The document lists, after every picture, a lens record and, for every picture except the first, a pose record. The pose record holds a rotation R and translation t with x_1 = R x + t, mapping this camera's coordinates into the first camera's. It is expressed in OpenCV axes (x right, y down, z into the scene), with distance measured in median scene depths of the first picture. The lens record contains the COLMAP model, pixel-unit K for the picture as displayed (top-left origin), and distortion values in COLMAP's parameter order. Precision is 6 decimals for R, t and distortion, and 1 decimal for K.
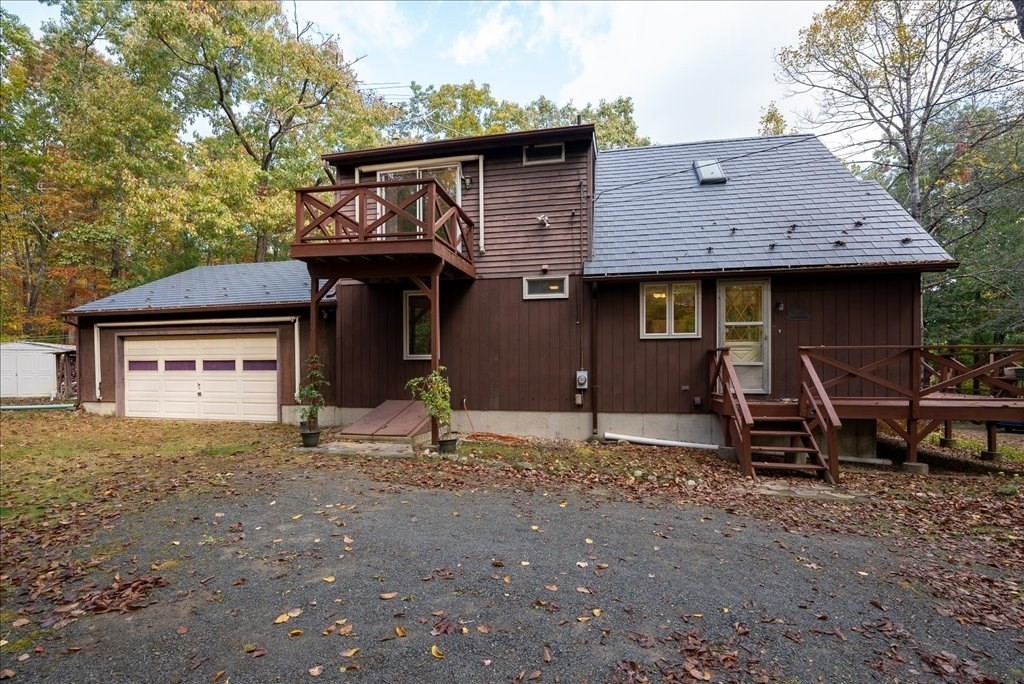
lens RADIAL K [[410.0, 0, 512.1], [0, 410.0, 353.6], [0, 0, 1]] dist [-0.016119, -0.000051]
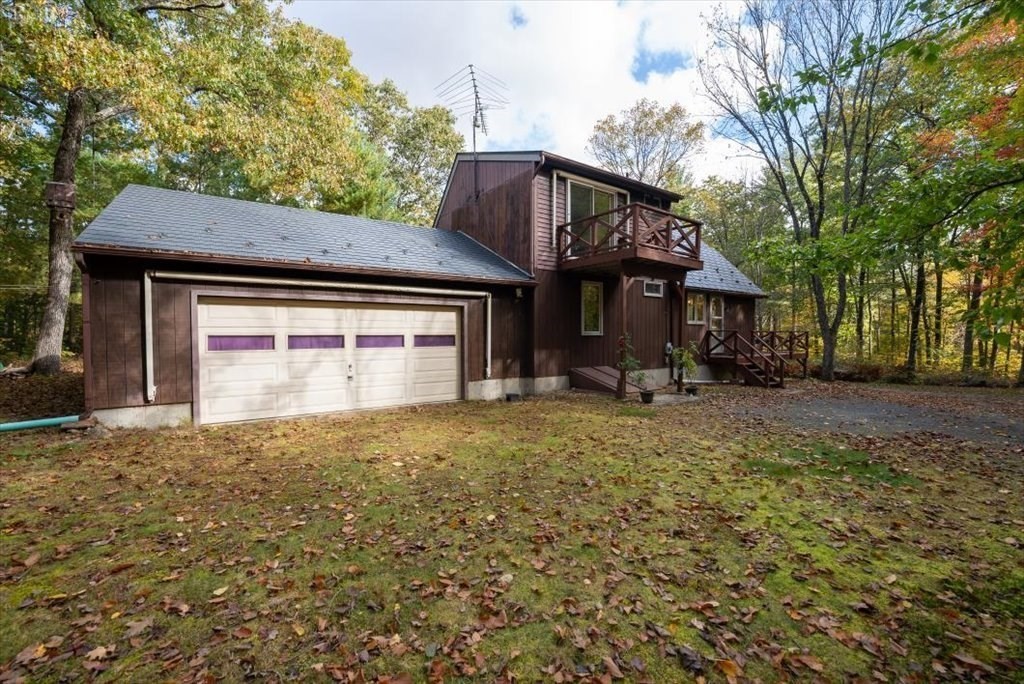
lens RADIAL K [[408.8, 0, 515.6], [0, 408.8, 337.8], [0, 0, 1]] dist [0.000081, 0.000219]
pose [[0.706470, 0.000779, 0.707743, -1.172002], [-0.009218, 0.999925, 0.008101, 0.013048], [-0.707683, -0.012247, 0.706424, 0.227486]]
